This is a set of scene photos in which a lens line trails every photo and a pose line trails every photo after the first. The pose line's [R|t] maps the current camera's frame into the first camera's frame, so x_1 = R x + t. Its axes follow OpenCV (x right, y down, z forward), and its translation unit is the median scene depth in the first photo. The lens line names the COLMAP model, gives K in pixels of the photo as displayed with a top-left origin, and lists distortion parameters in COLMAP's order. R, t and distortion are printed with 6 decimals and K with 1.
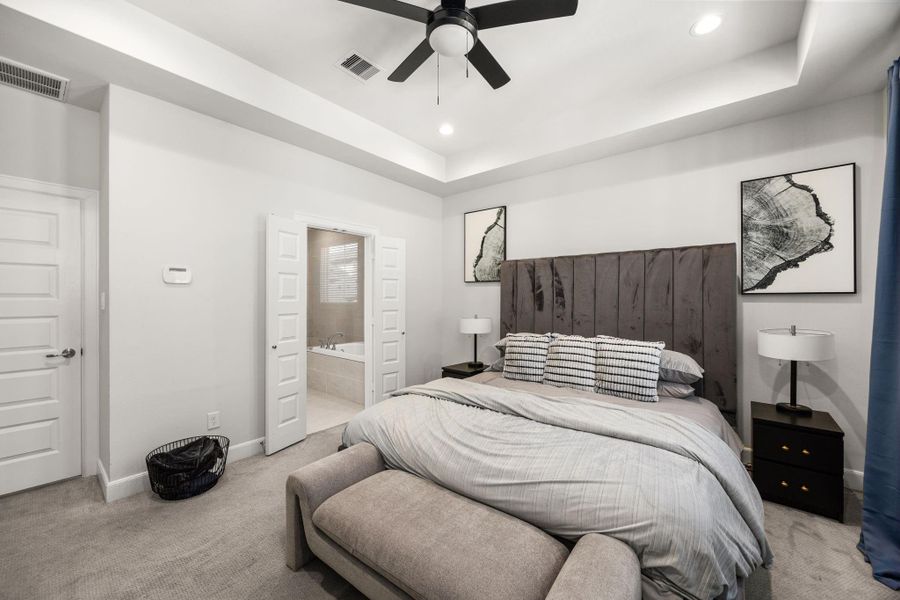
lens RADIAL K [[342.8, 0, 443.4], [0, 342.8, 298.5], [0, 0, 1]] dist [-0.006807, 0.000129]
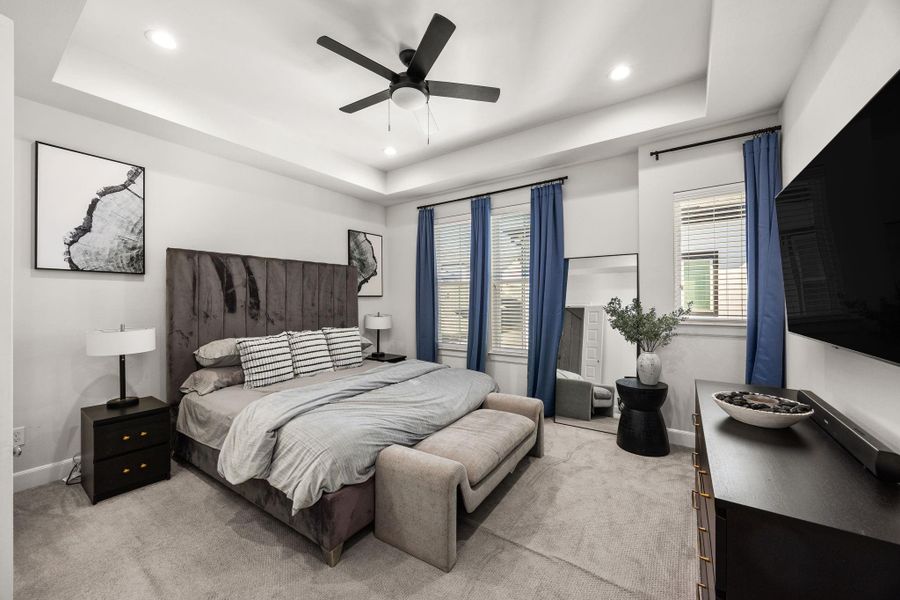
lens RADIAL K [[342.8, 0, 443.4], [0, 342.8, 298.5], [0, 0, 1]] dist [-0.006807, 0.000129]
pose [[-0.077678, -0.003222, 0.996973, -0.661619], [-0.001839, 0.999994, 0.003089, -0.004994], [-0.996977, -0.001594, -0.077683, 0.511048]]
